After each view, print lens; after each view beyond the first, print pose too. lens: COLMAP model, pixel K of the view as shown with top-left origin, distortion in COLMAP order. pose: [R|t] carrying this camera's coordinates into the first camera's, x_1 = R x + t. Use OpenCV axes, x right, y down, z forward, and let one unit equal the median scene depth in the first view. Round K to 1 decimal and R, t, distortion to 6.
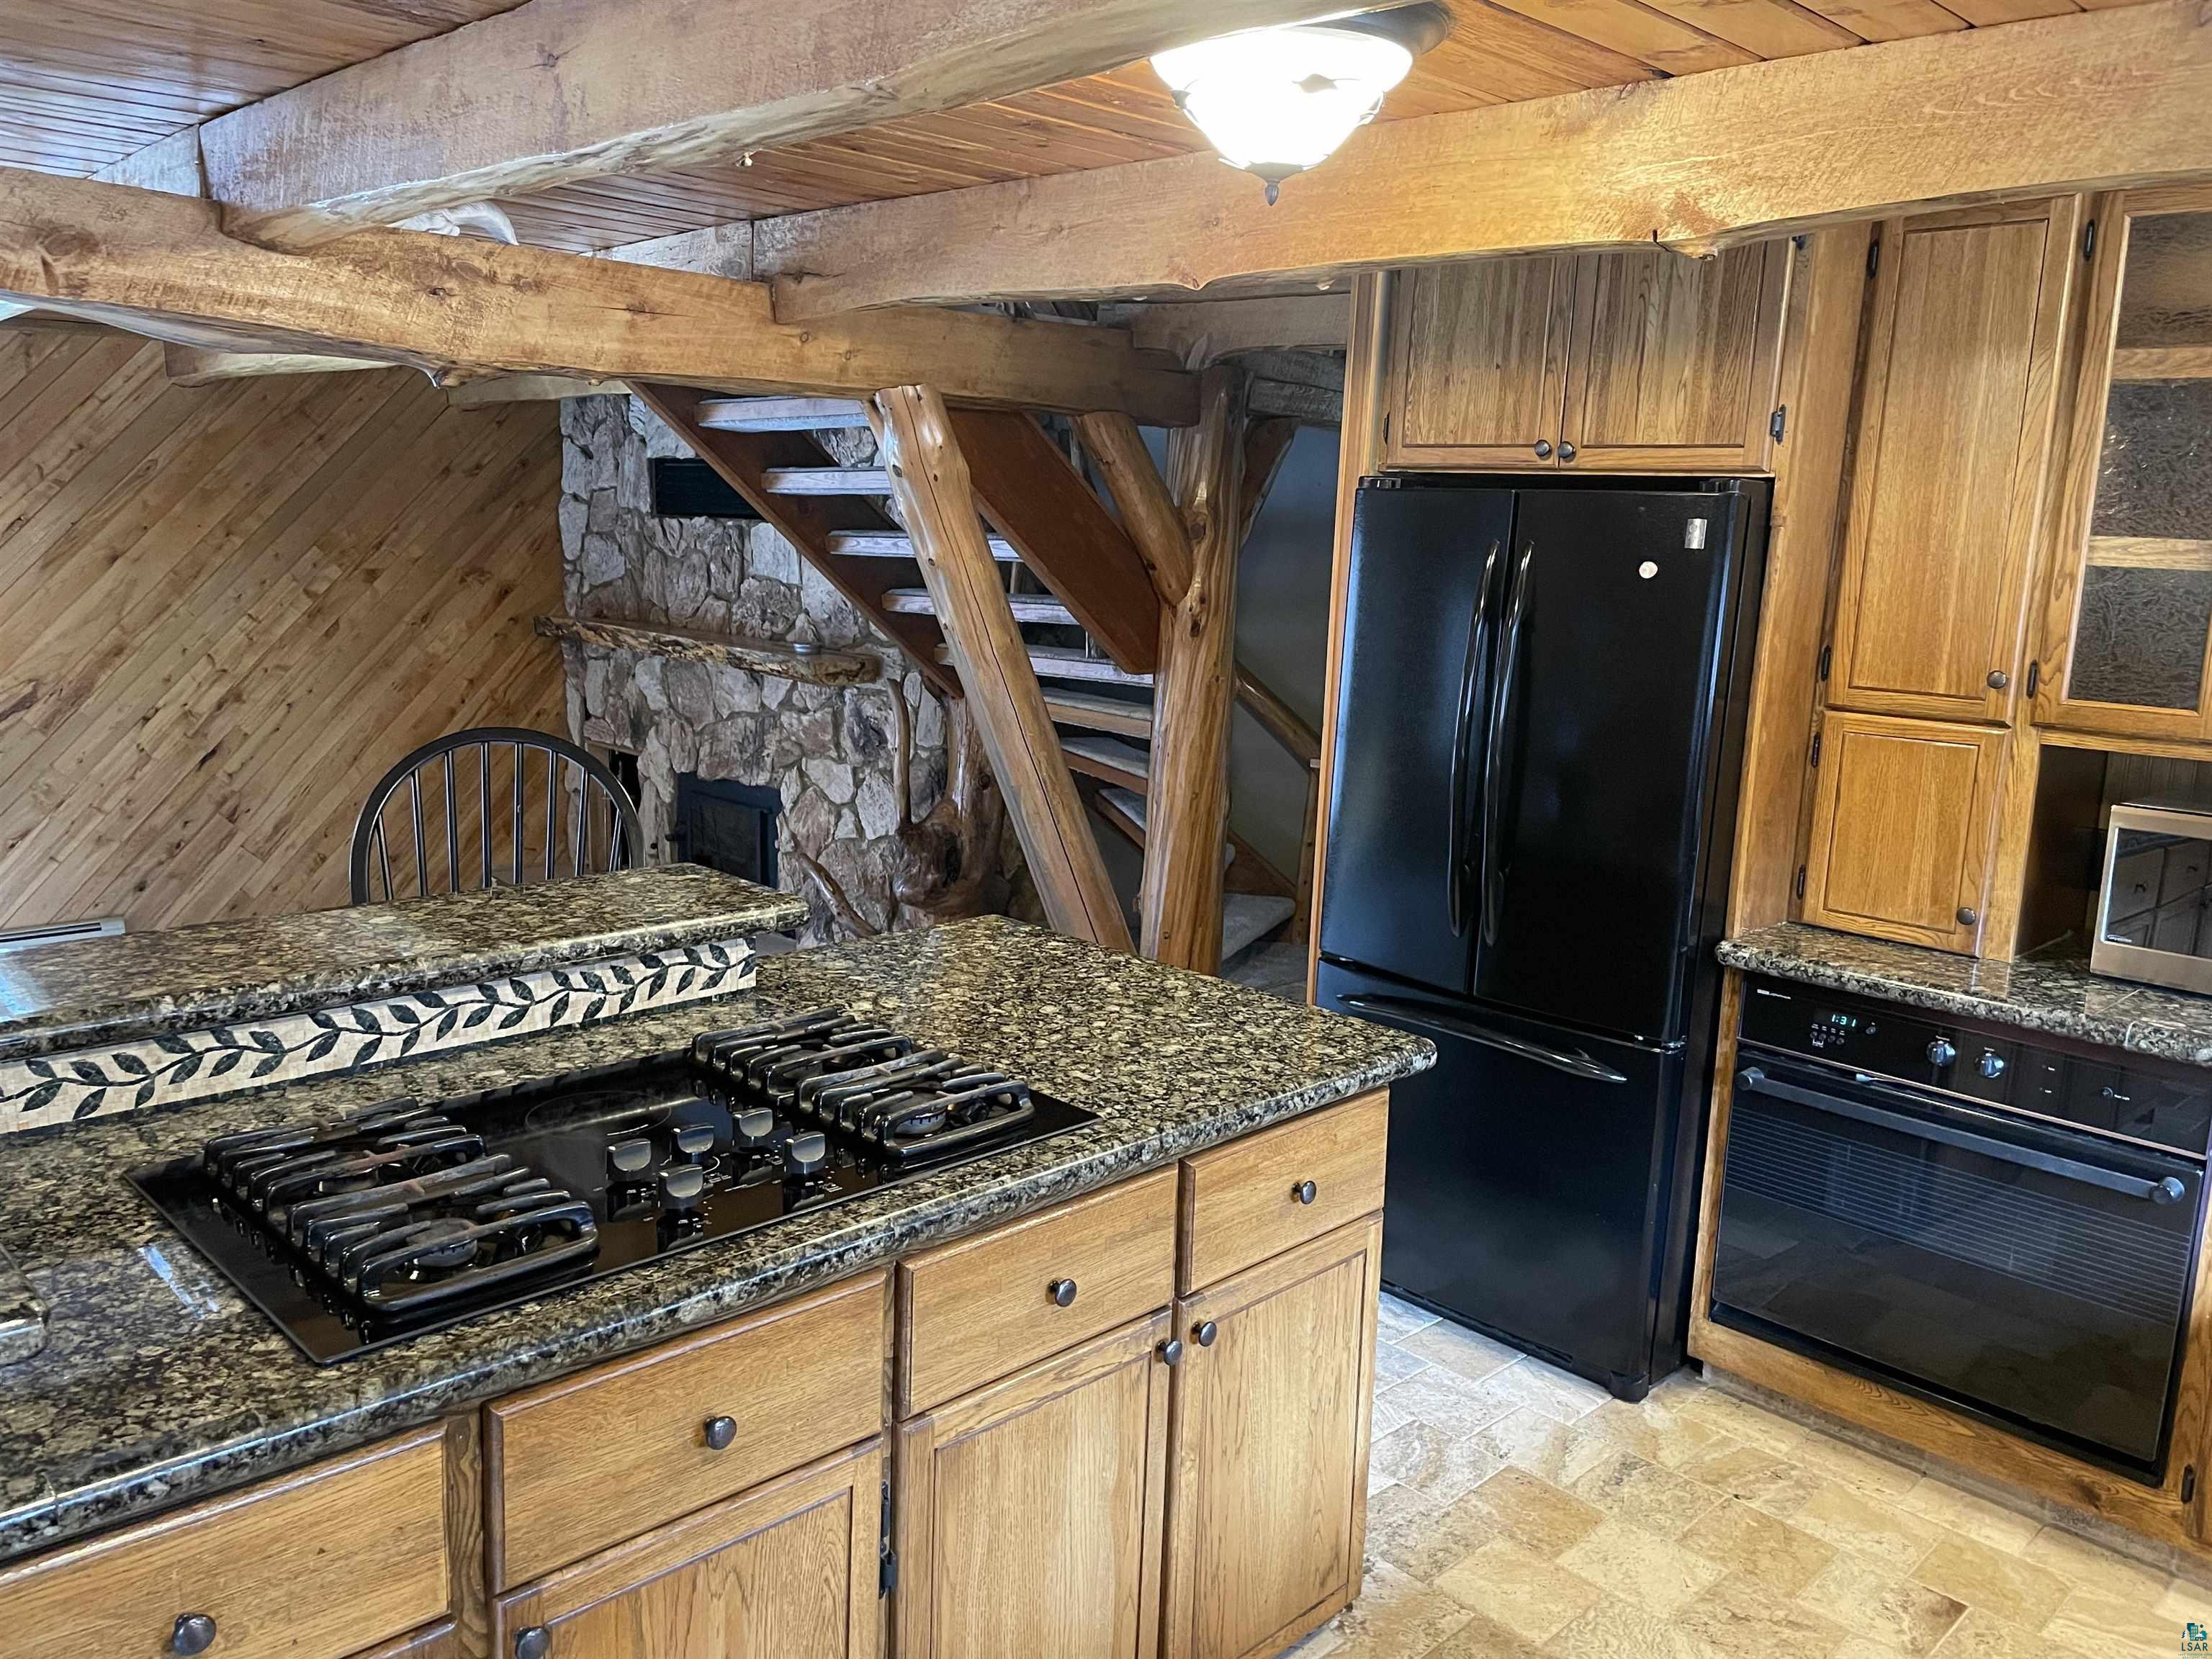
lens RADIAL K [[1677.5, 0, 1100.3], [0, 1677.5, 824.6], [0, 0, 1]] dist [0.085207, -0.121037]
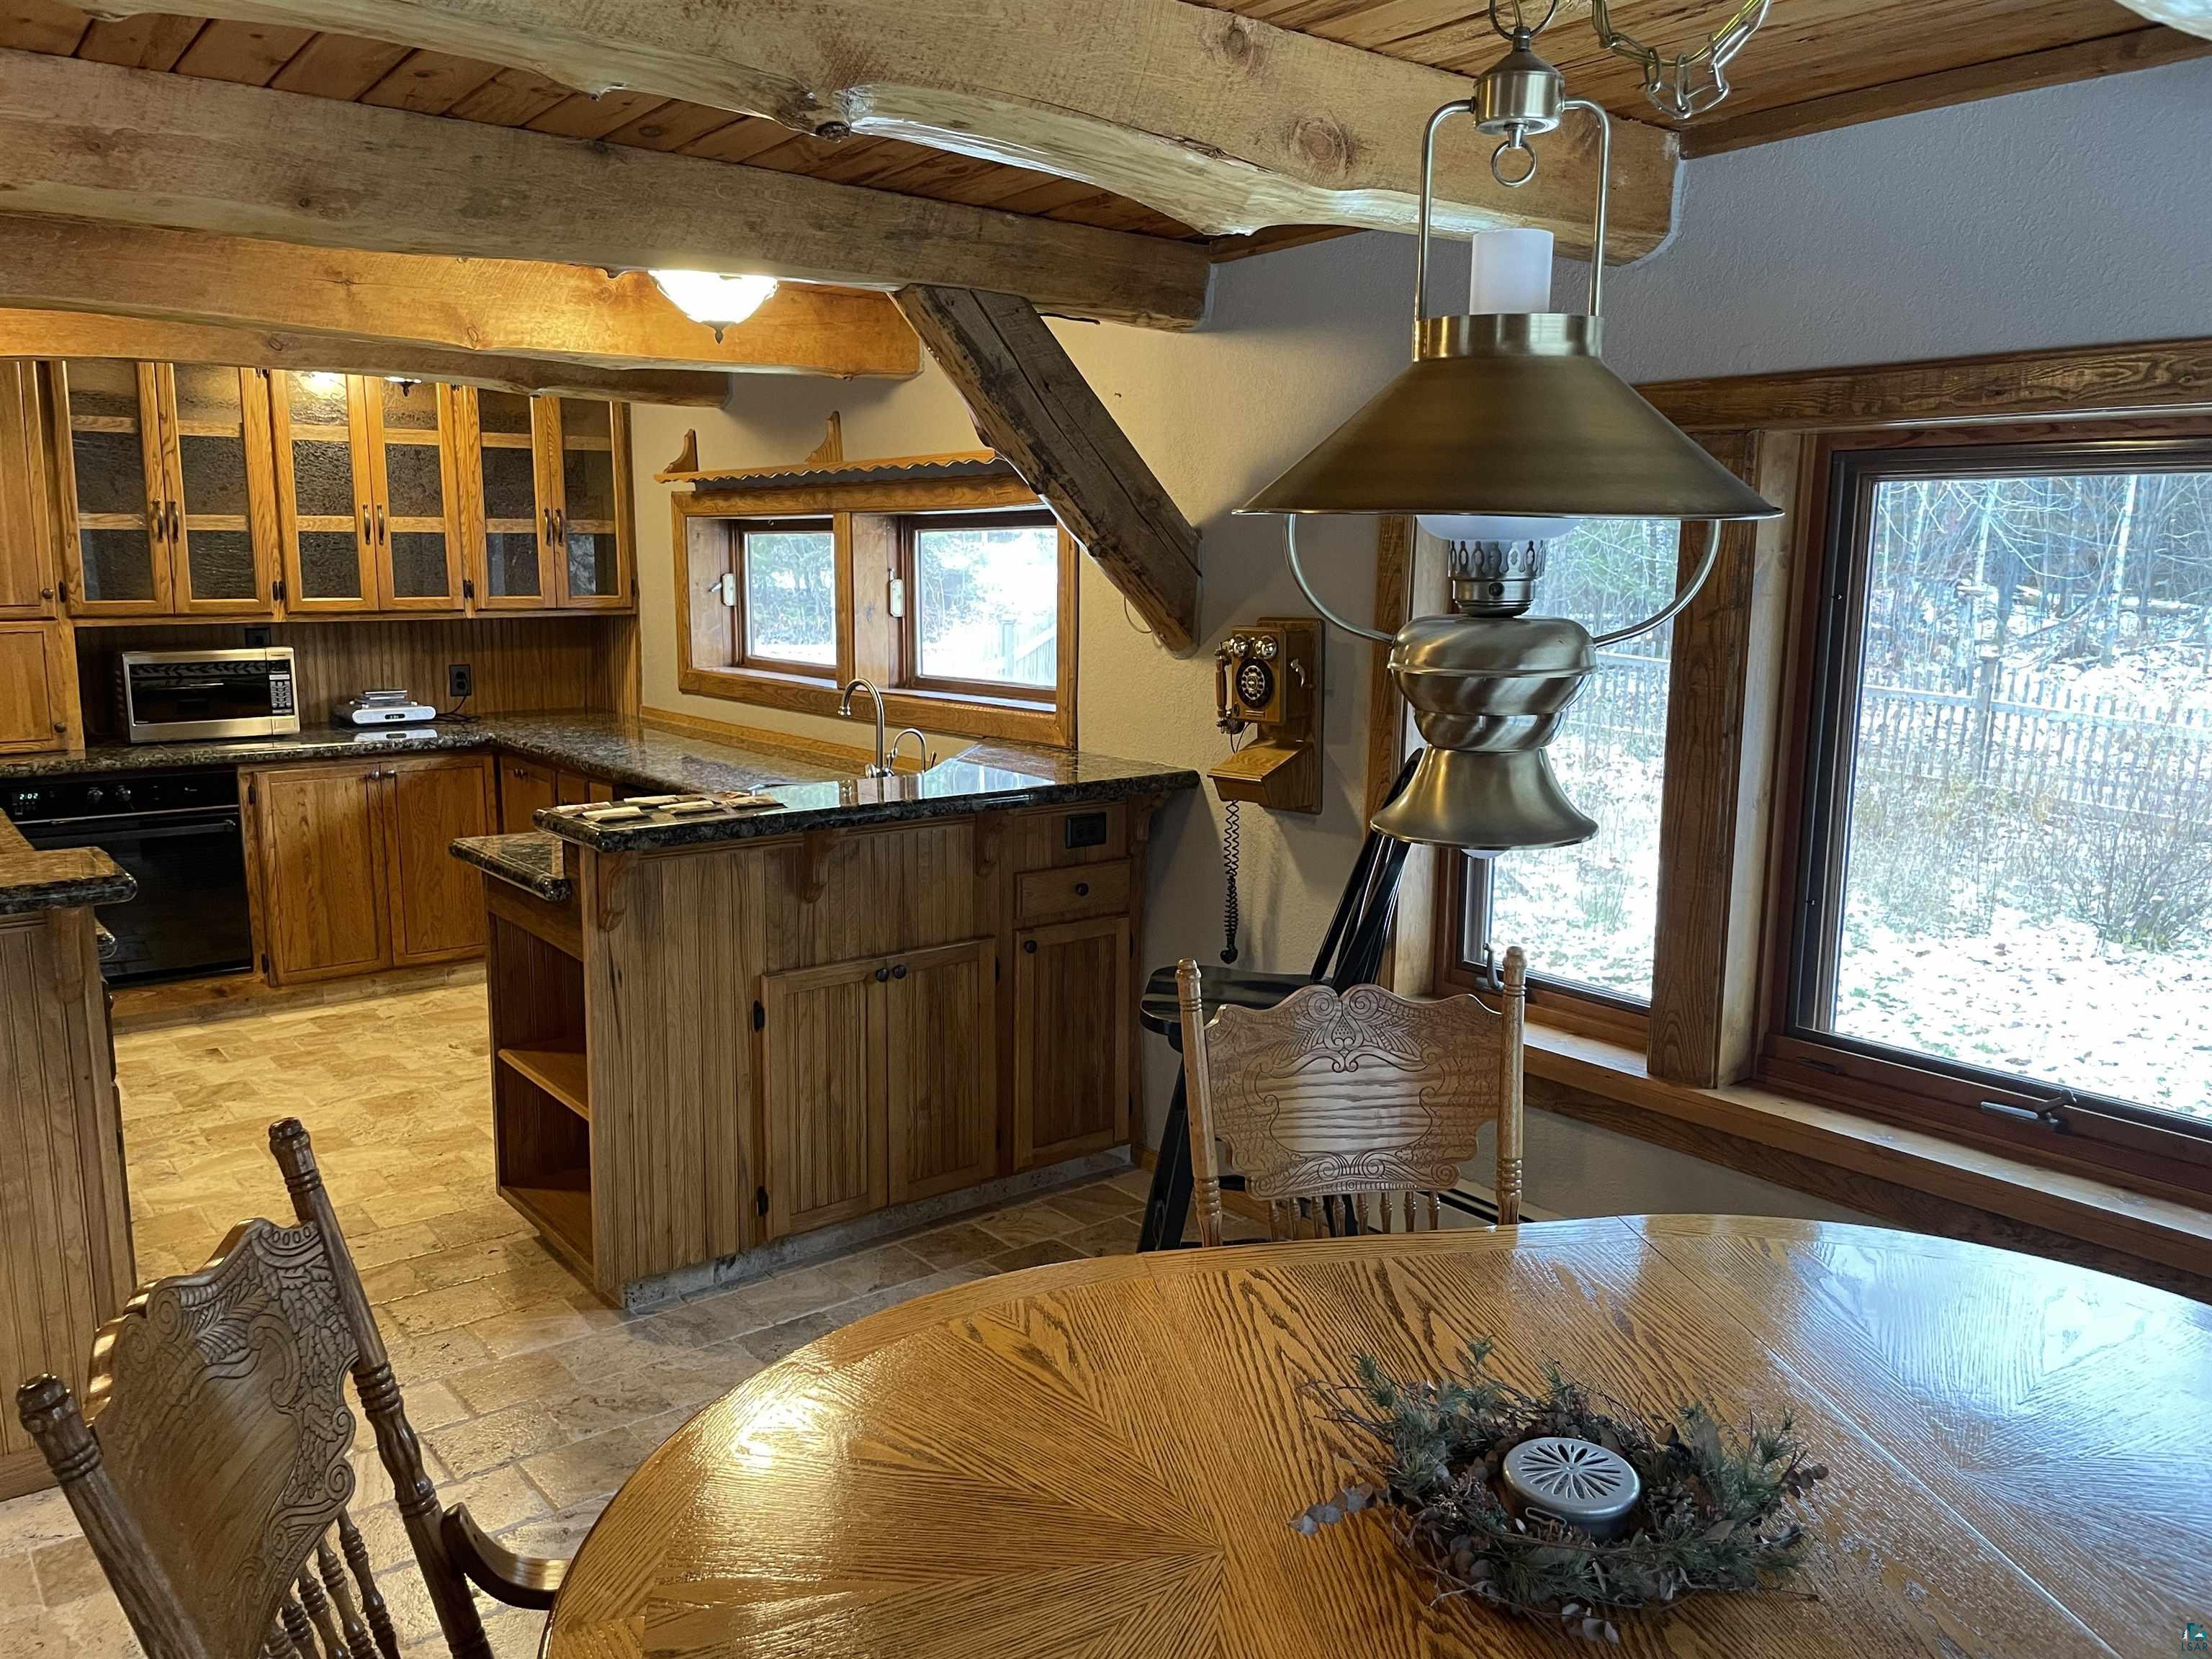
lens RADIAL K [[1677.6, 0, 1106.0], [0, 1677.6, 829.5], [0, 0, 1]] dist [0.089699, -0.125556]
pose [[0.113805, -0.199487, 0.973269, -1.108507], [0.171131, 0.968928, 0.178587, 0.025203], [-0.978654, 0.146232, 0.144407, -0.311535]]
